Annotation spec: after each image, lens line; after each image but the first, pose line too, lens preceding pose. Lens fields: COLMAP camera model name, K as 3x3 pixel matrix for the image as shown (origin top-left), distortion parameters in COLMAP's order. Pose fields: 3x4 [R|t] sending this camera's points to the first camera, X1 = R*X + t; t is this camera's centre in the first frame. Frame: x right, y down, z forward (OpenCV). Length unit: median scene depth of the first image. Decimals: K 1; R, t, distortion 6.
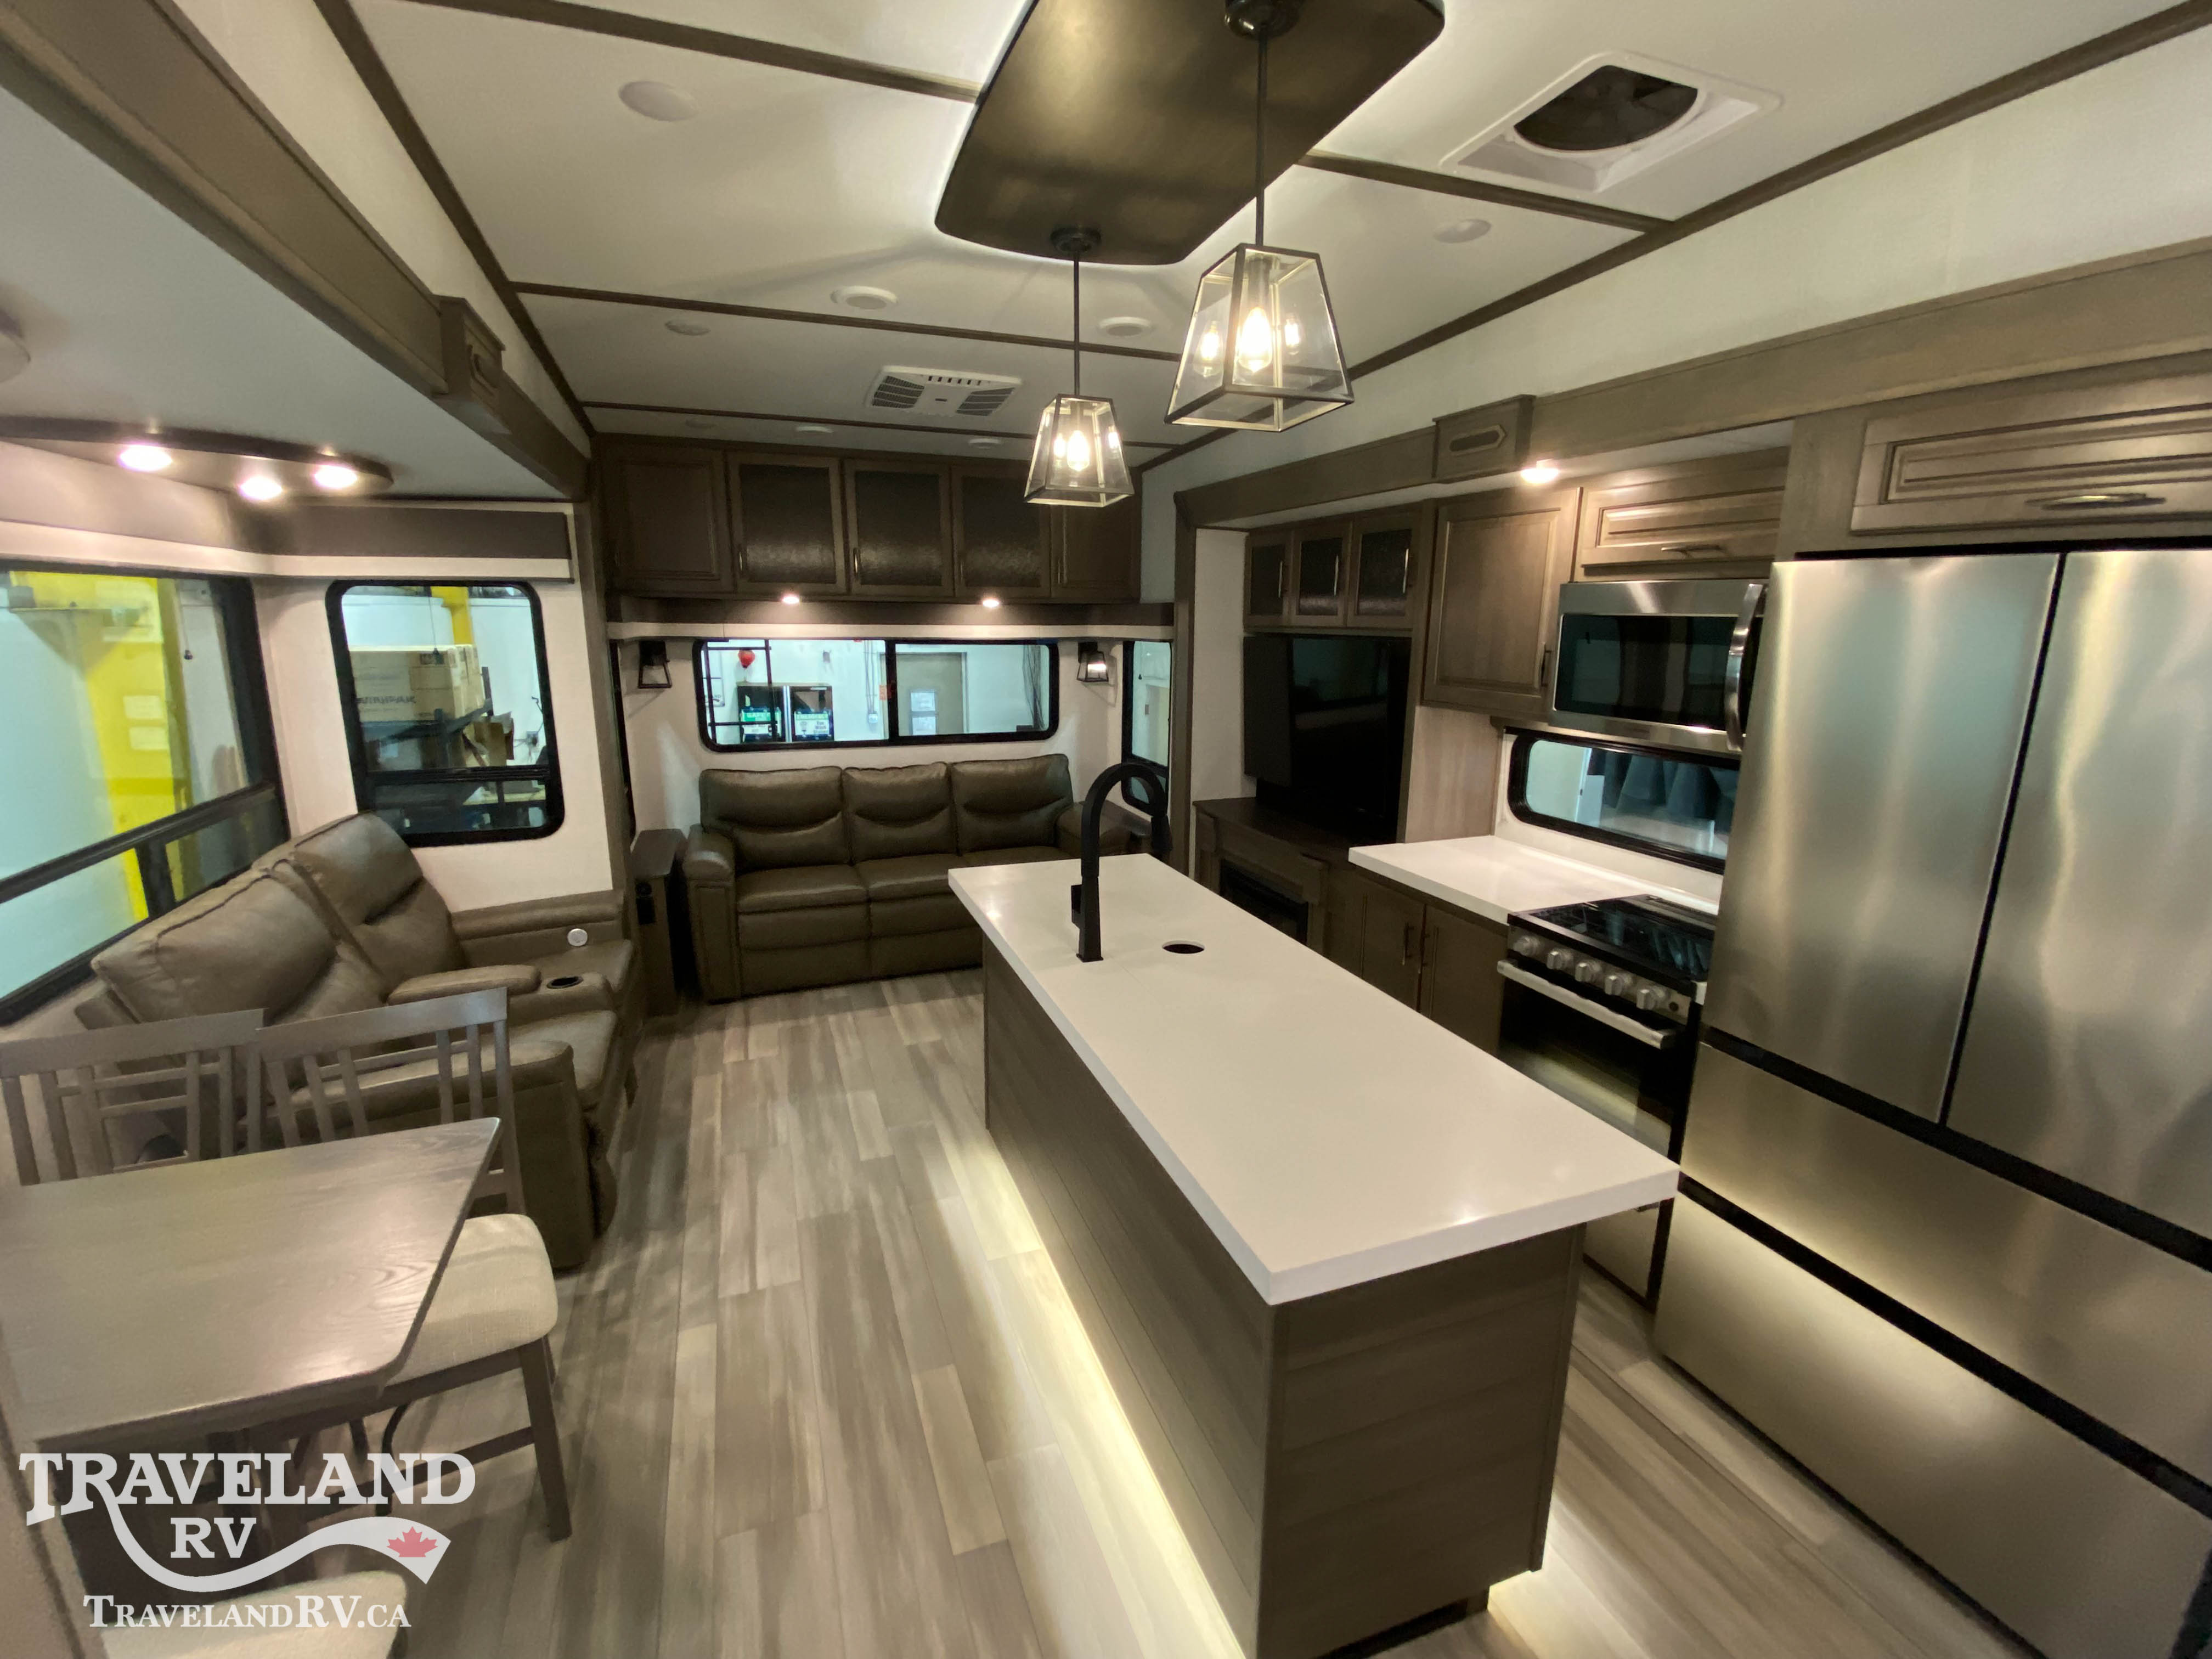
lens RADIAL K [[966.9, 0, 1101.4], [0, 966.9, 828.0], [0, 0, 1]] dist [0.028505, -0.026590]
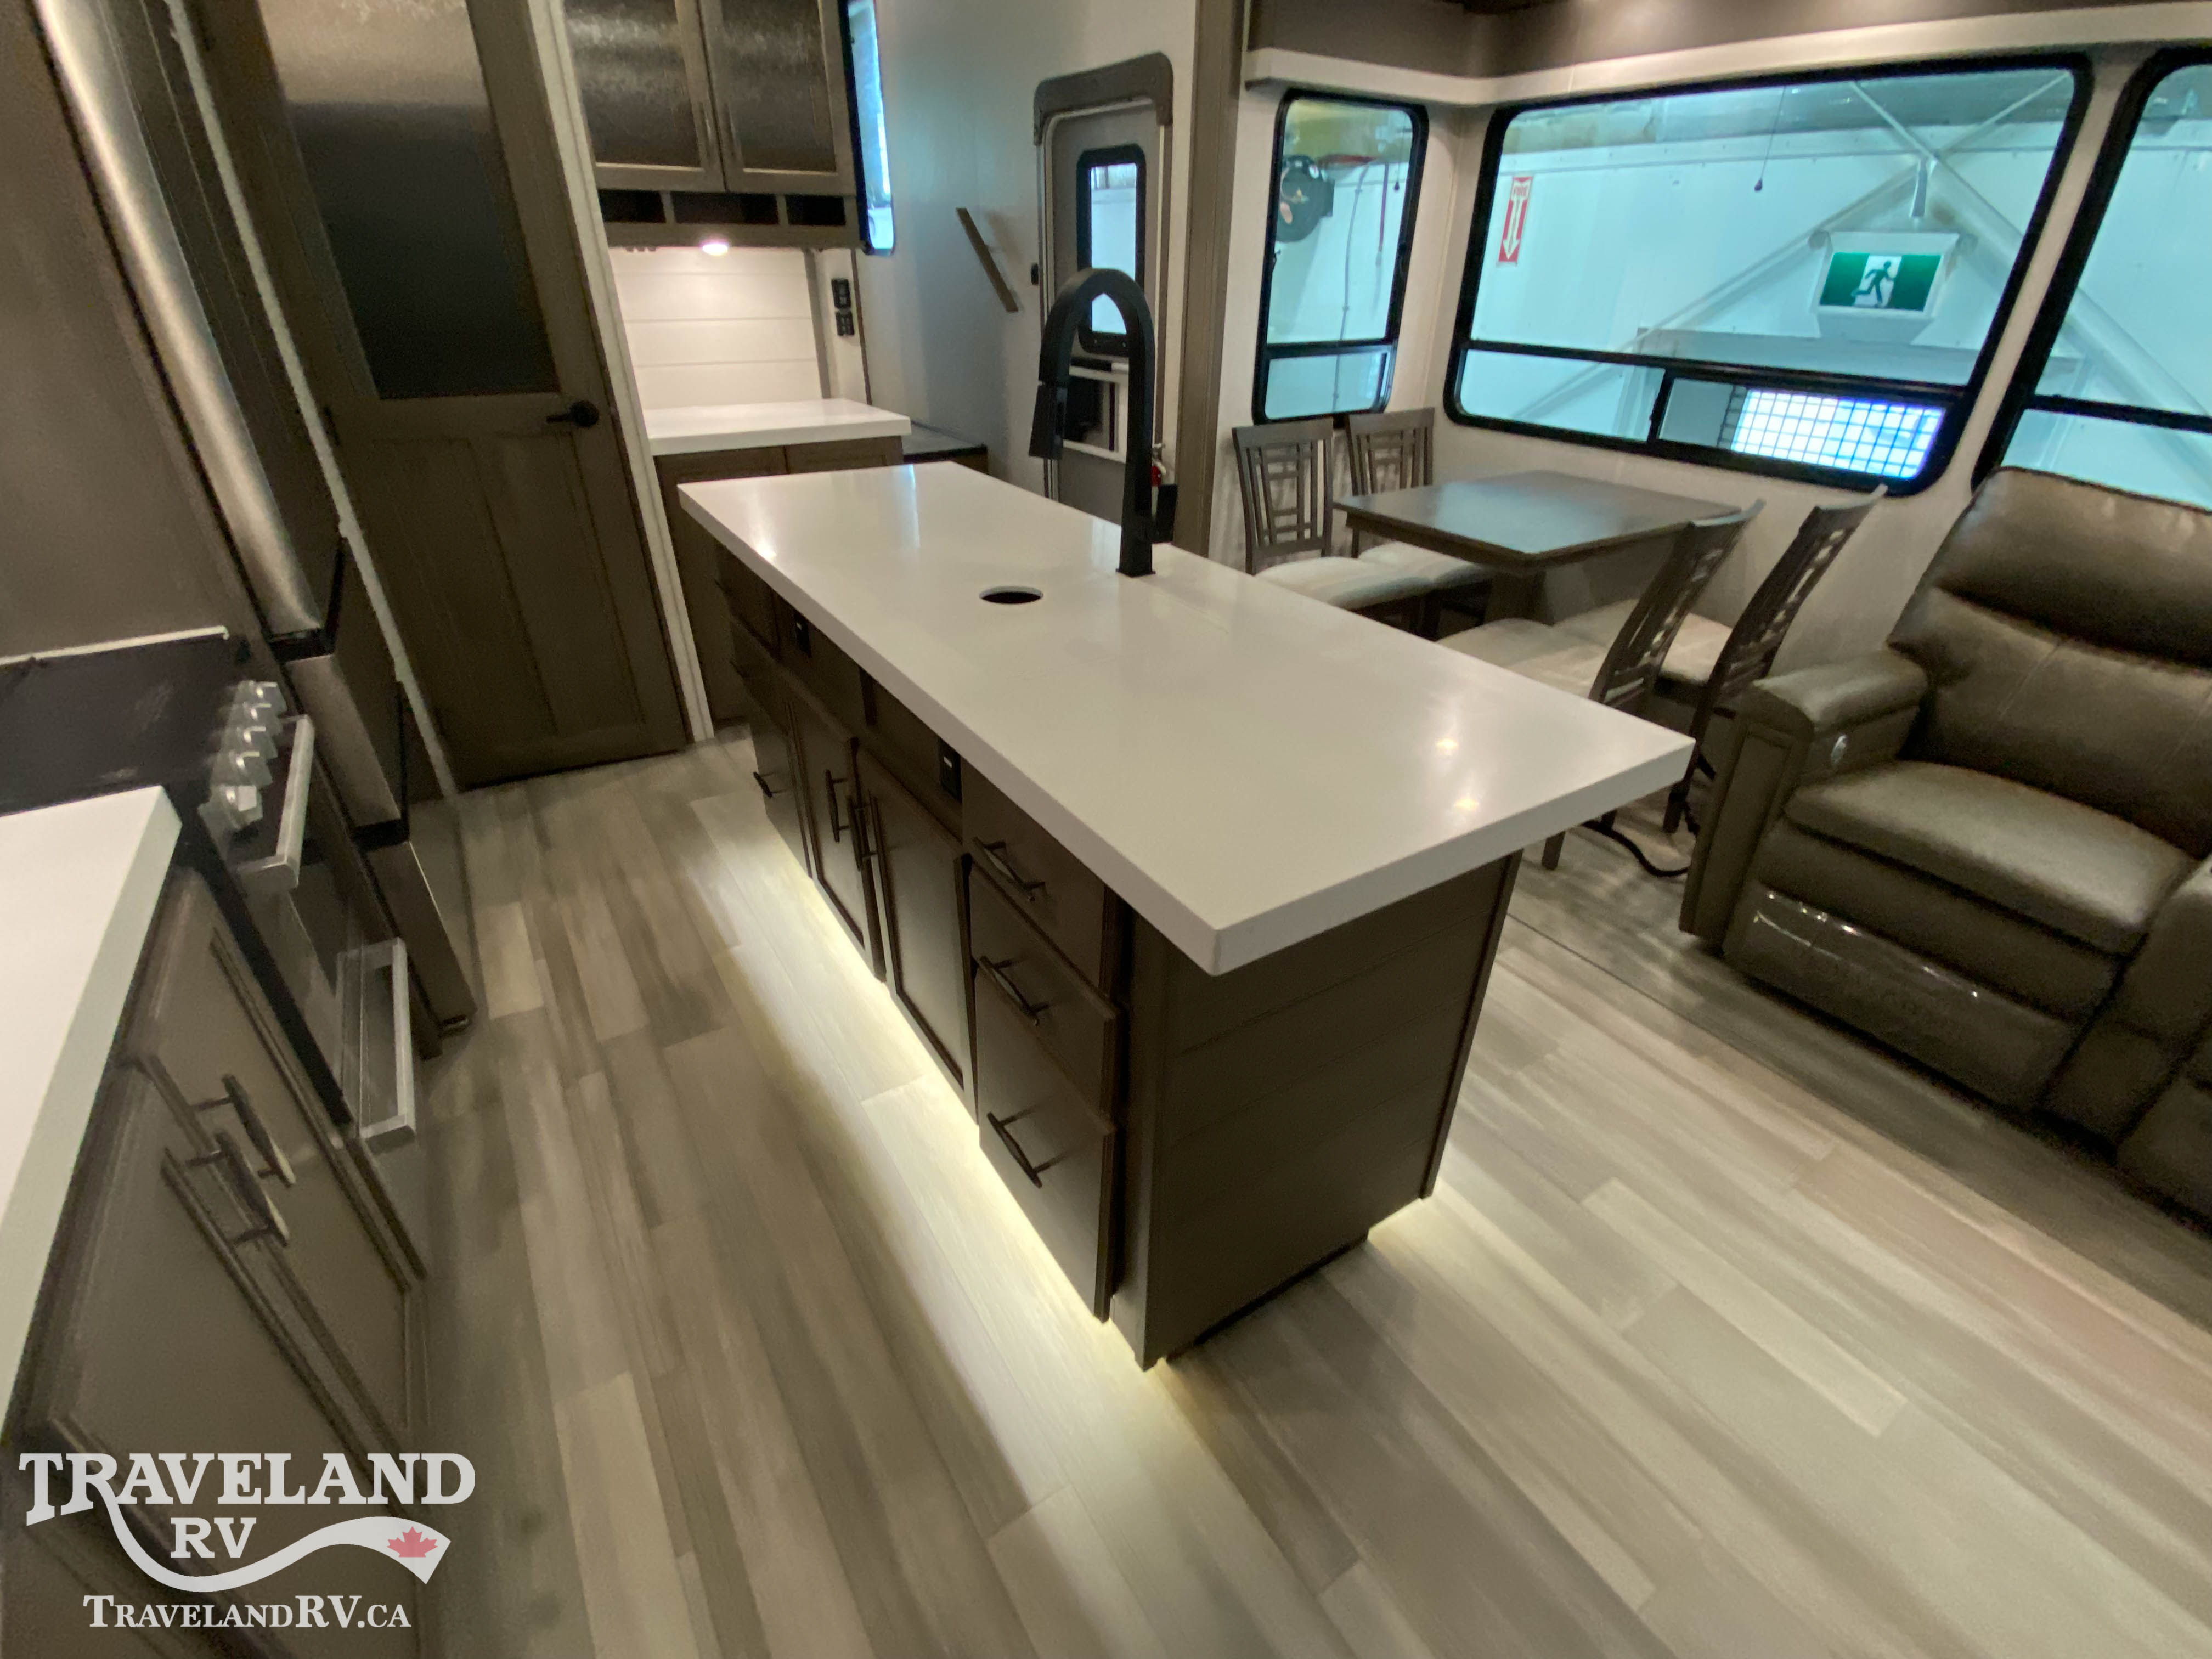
lens RADIAL K [[966.9, 0, 1101.4], [0, 966.9, 828.0], [0, 0, 1]] dist [0.028505, -0.026590]
pose [[-0.977592, 0.092086, -0.189298, 0.114616], [-0.061335, 0.735626, 0.674605, -0.145511], [0.201375, 0.671099, -0.713494, 1.096791]]
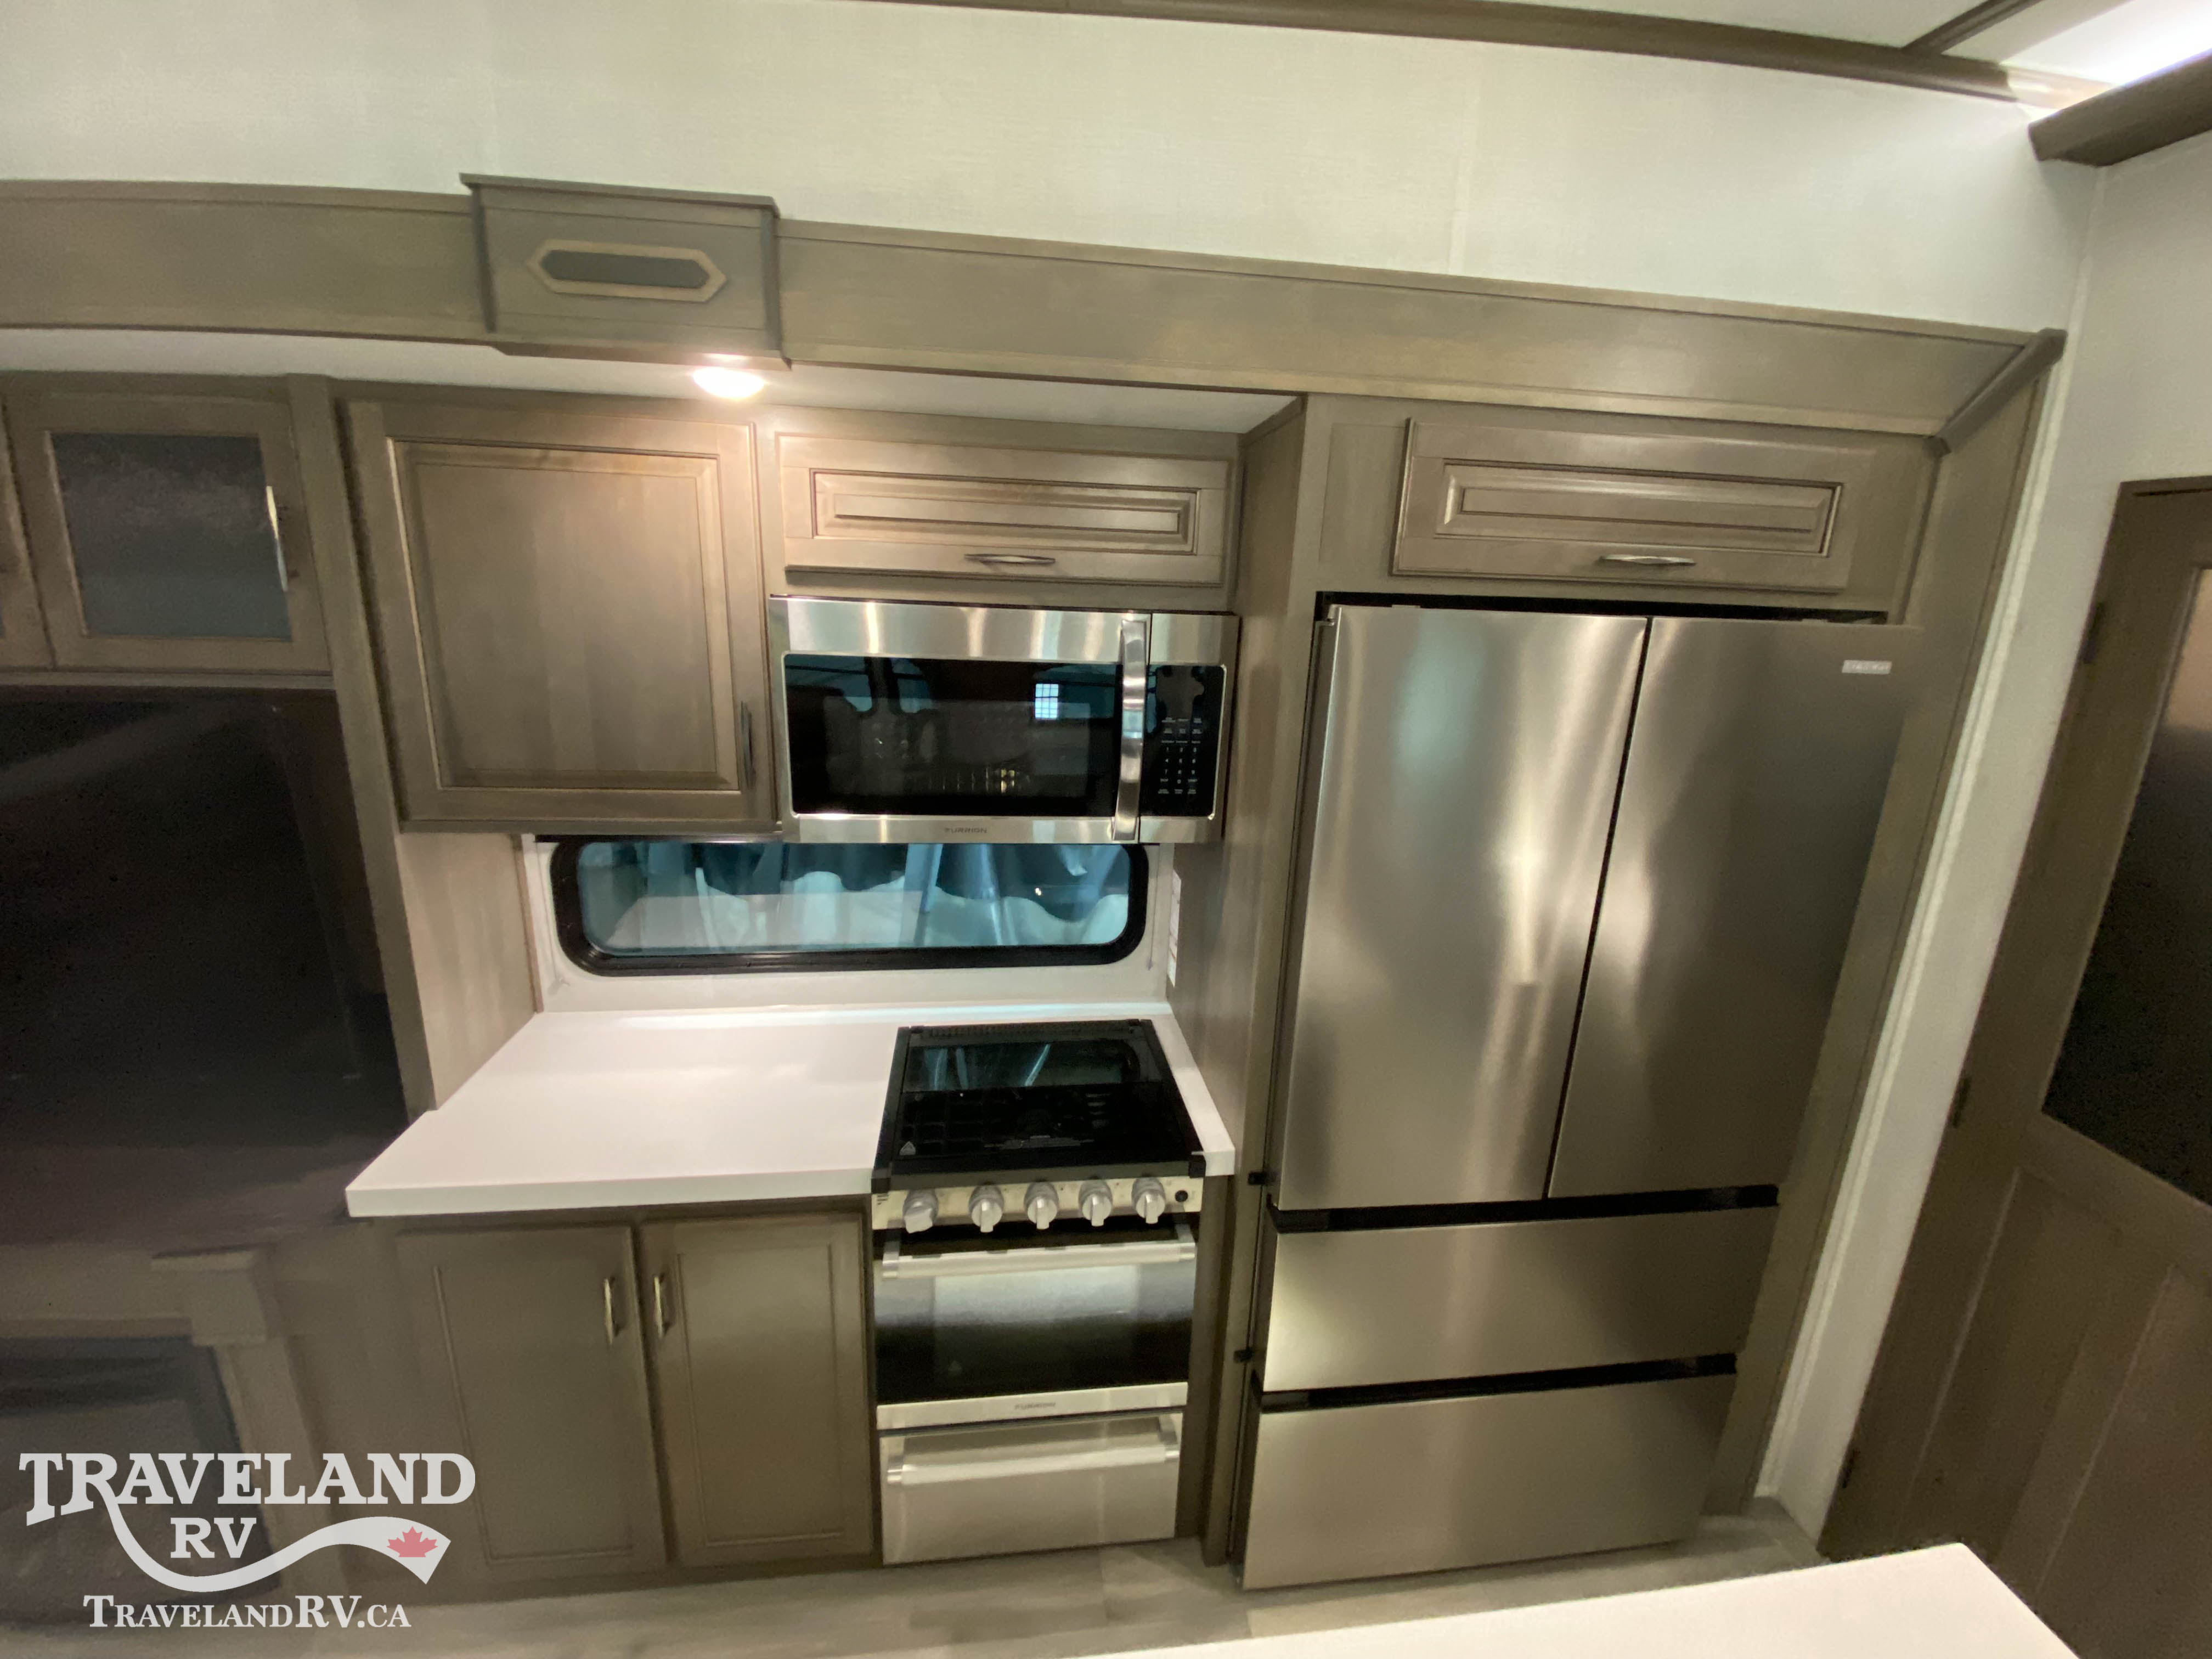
lens RADIAL K [[919.6, 0, 1099.9], [0, 919.6, 831.2], [0, 0, 1]] dist [0.020917, -0.021125]
pose [[0.231830, -0.236074, 0.943676, -0.014159], [0.178007, 0.964020, 0.197433, -0.156755], [-0.956331, 0.122210, 0.265511, 0.565576]]
